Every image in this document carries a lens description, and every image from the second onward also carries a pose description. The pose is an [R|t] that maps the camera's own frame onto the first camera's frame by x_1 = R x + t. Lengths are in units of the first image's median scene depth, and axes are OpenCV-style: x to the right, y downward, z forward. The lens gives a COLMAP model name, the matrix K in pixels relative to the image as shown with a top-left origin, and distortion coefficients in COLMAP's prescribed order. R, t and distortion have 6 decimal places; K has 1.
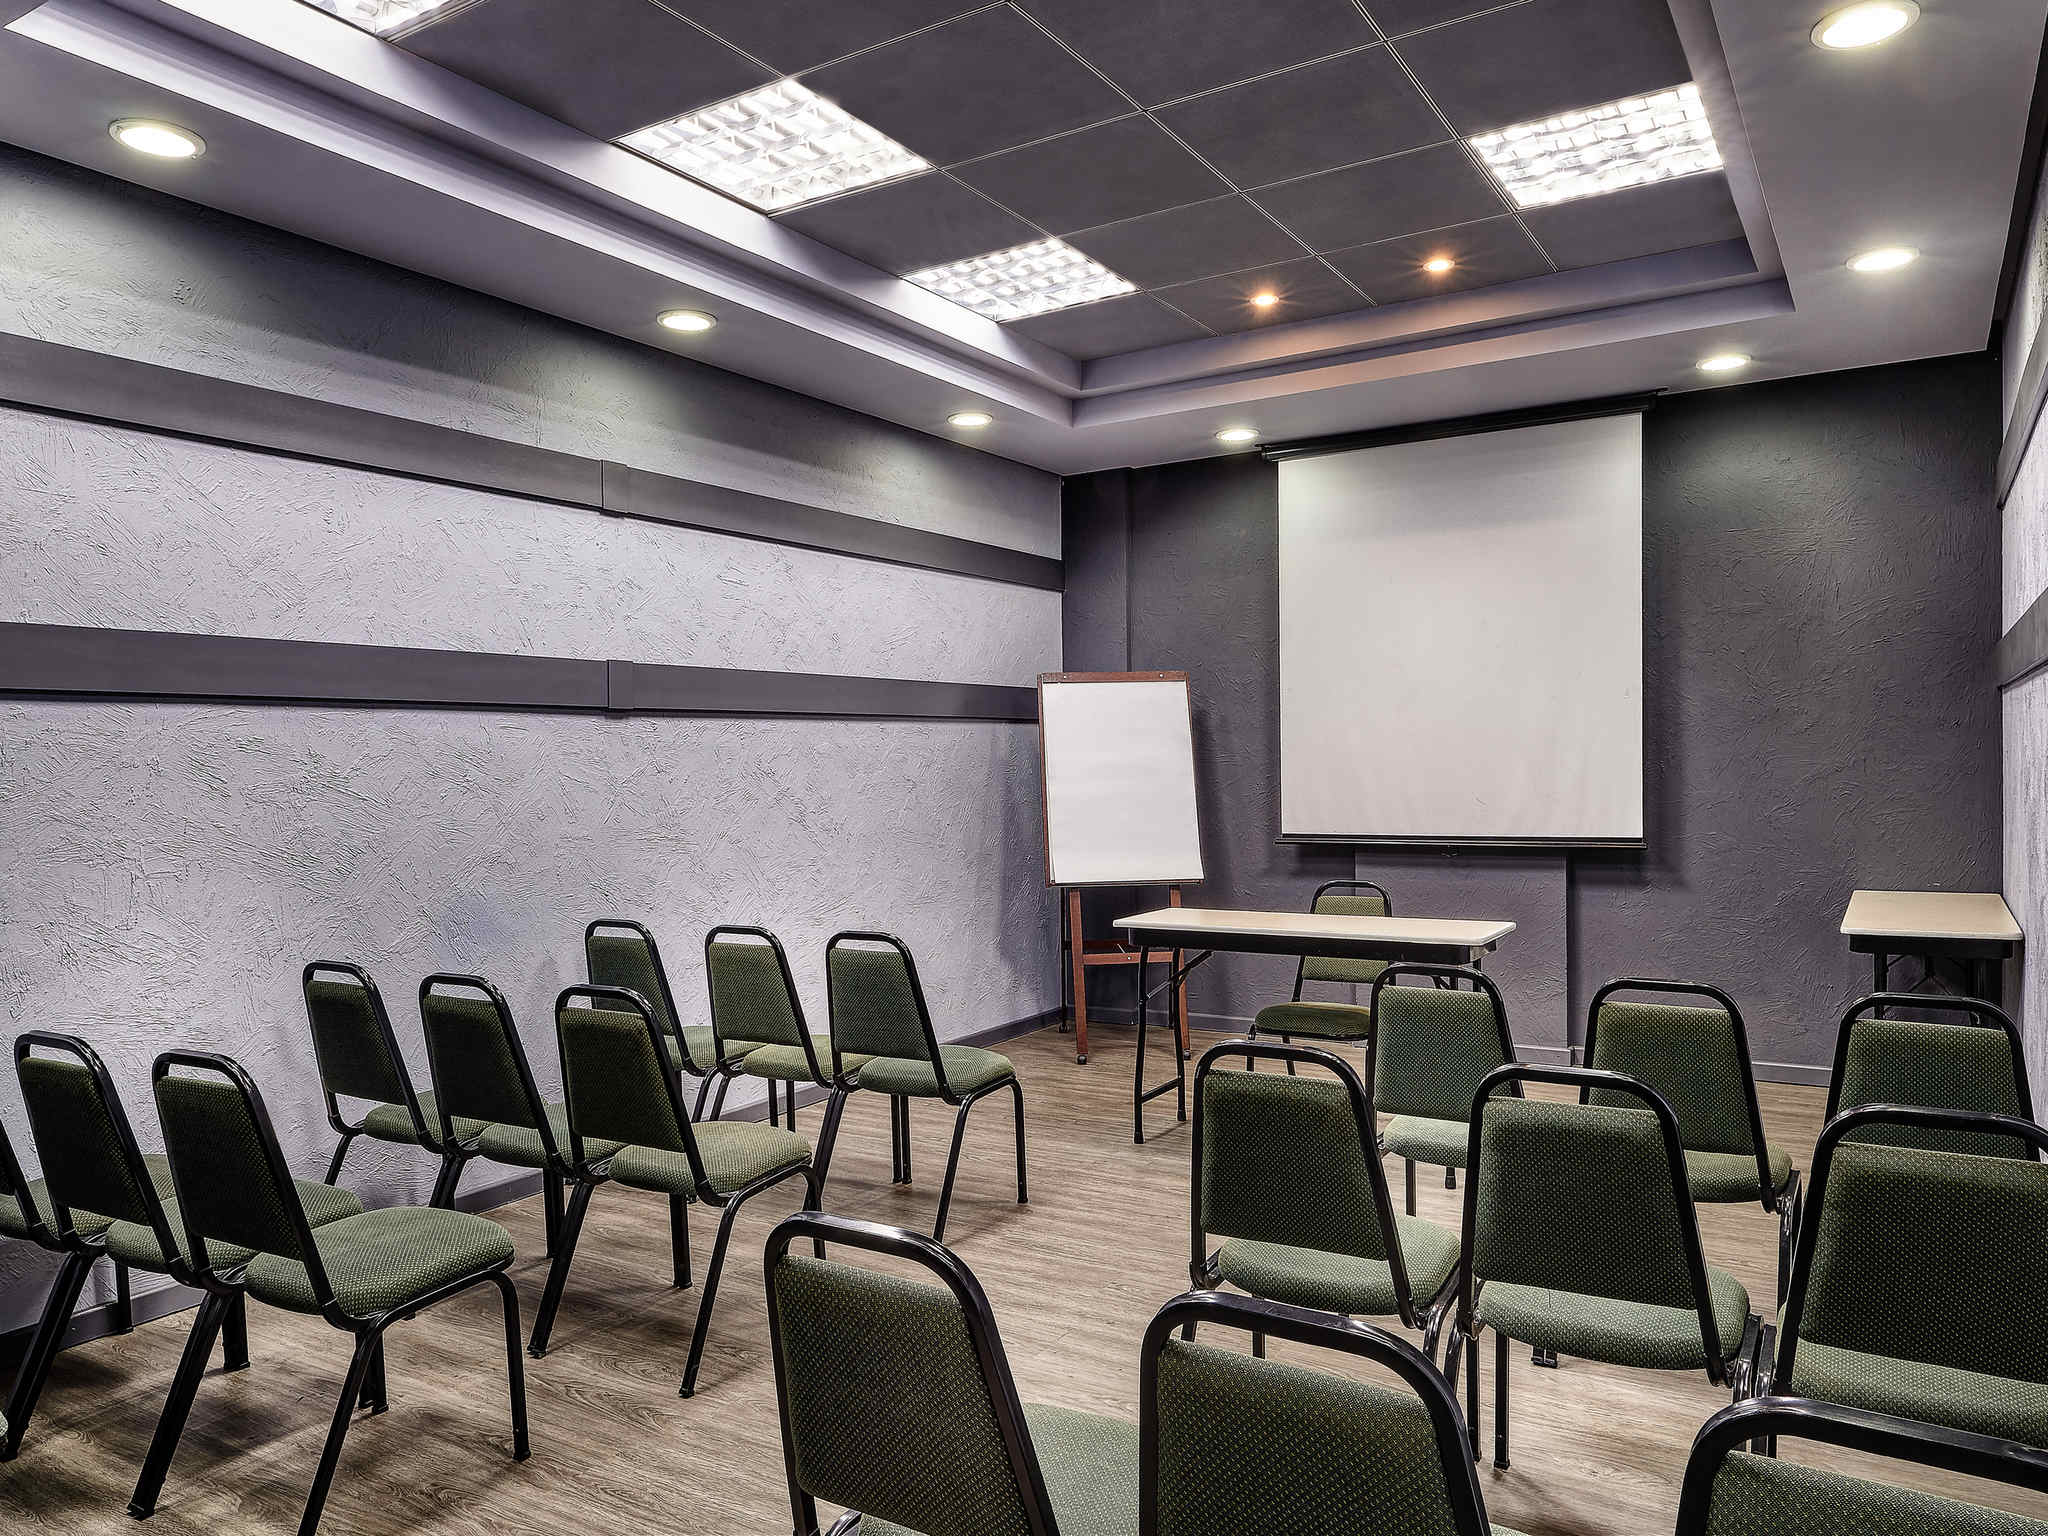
lens RADIAL K [[1449.5, 0, 1035.1], [0, 1449.5, 734.6], [0, 0, 1]] dist [0.004436, -0.001489]
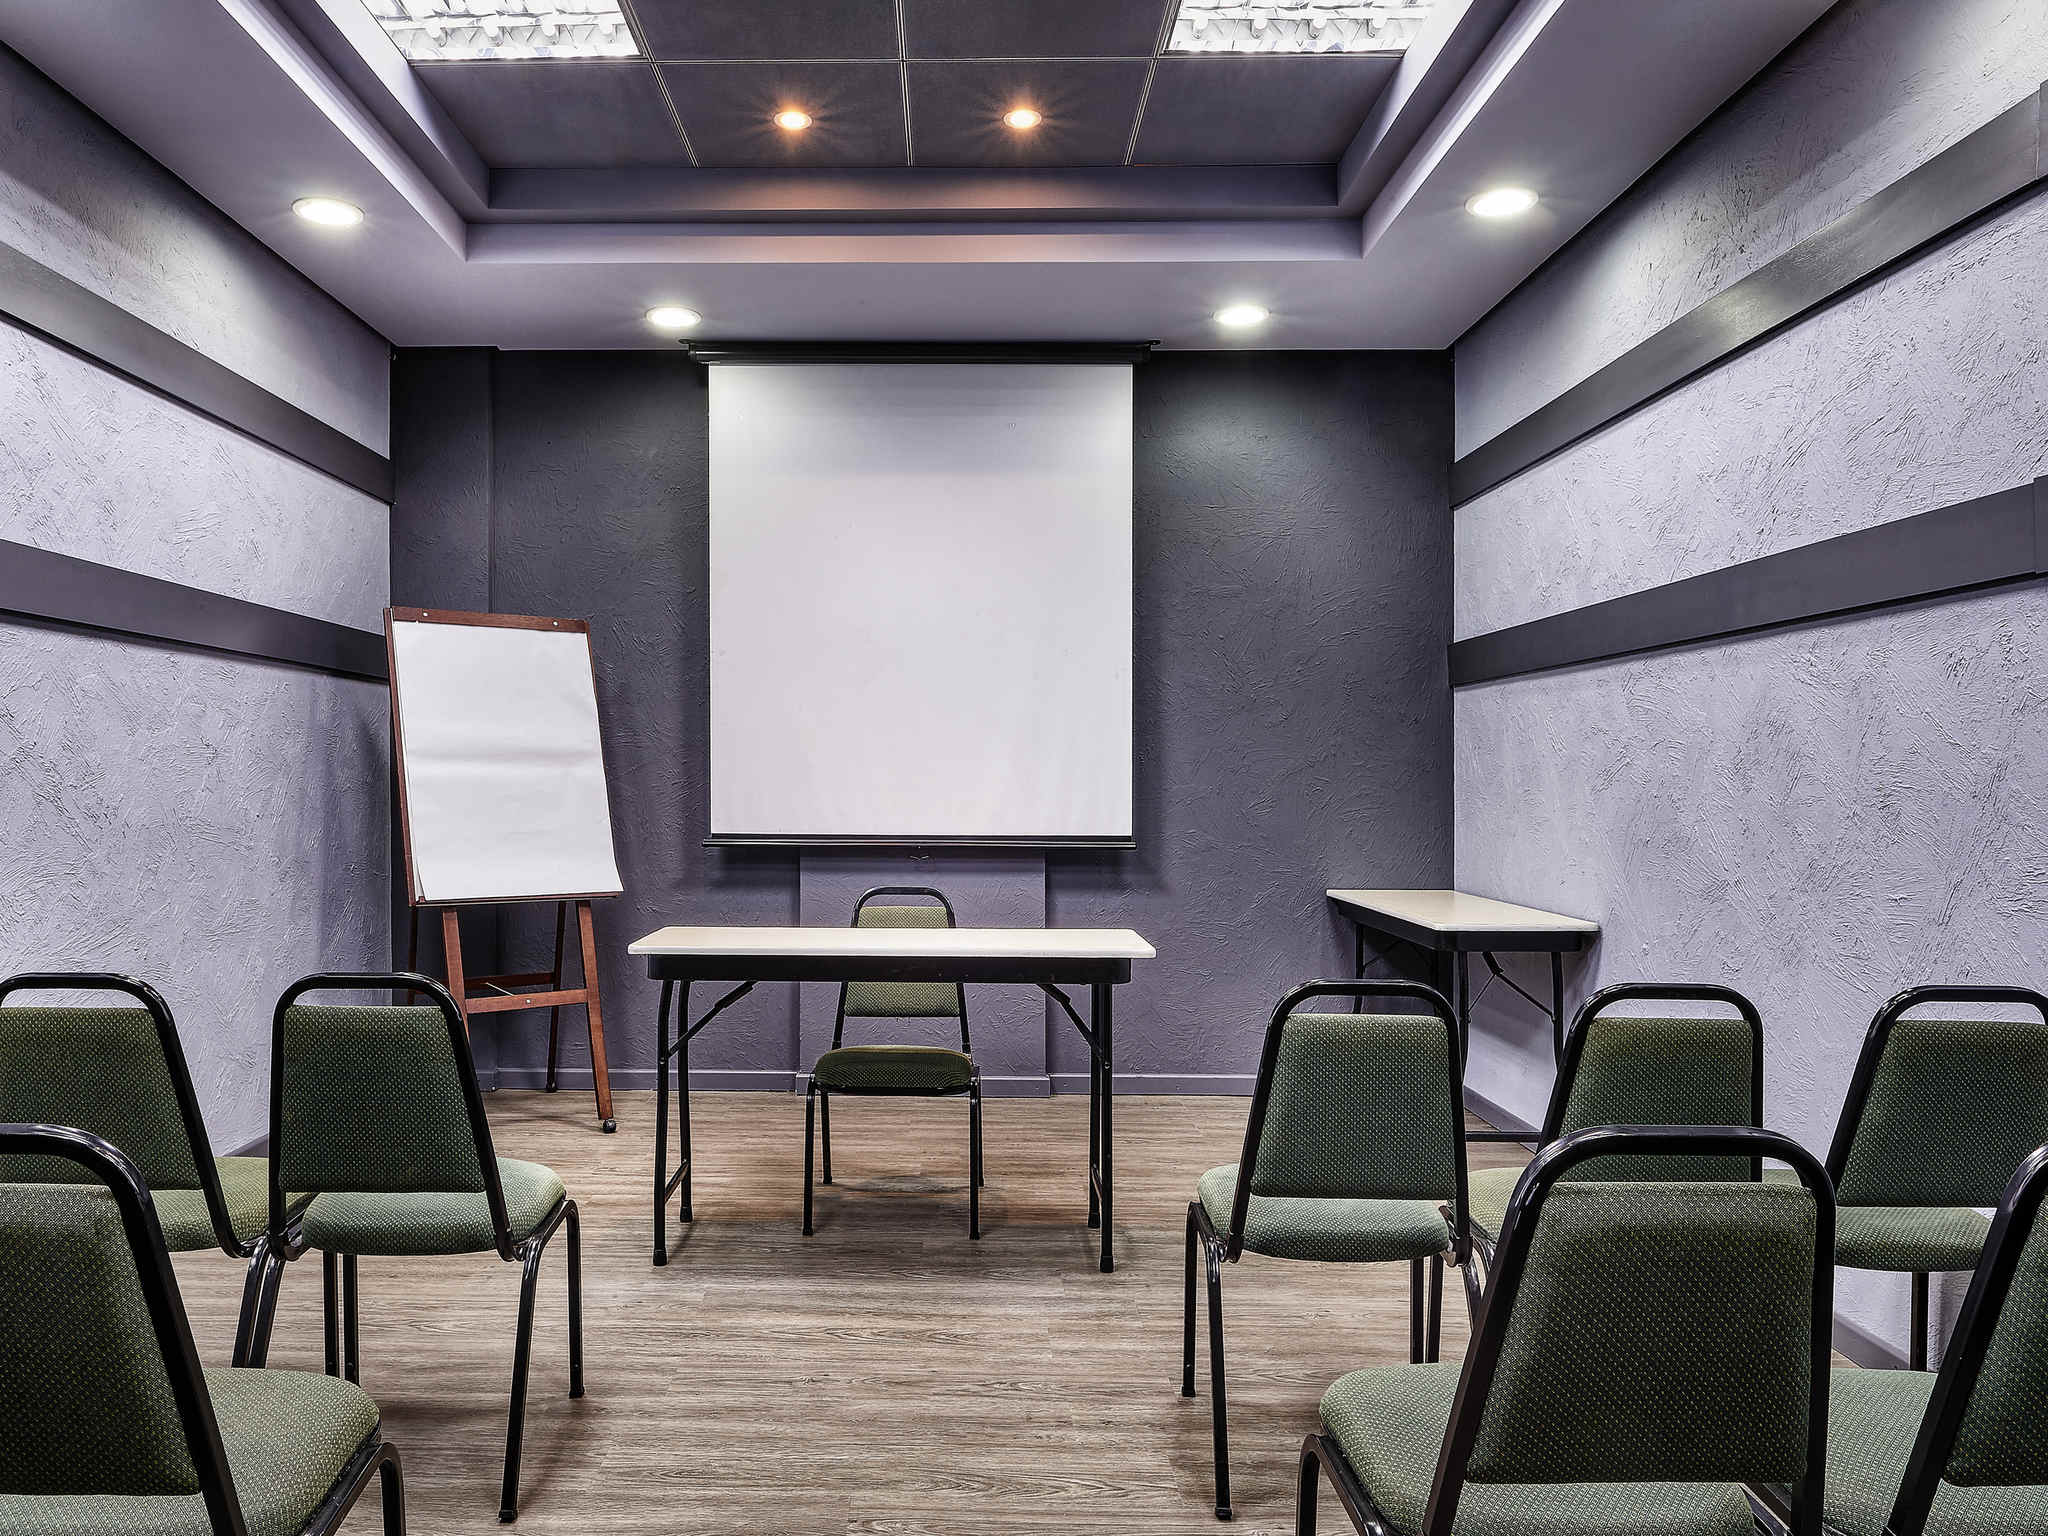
lens RADIAL K [[1531.0, 0, 1024.0], [0, 1531.0, 768.0], [0, 0, 1]] dist [0.002472, -0.000384]
pose [[0.861069, 0.024140, 0.507915, -0.116514], [-0.029304, 0.999568, 0.002171, 0.028086], [-0.507644, -0.016754, 0.861404, 0.211741]]
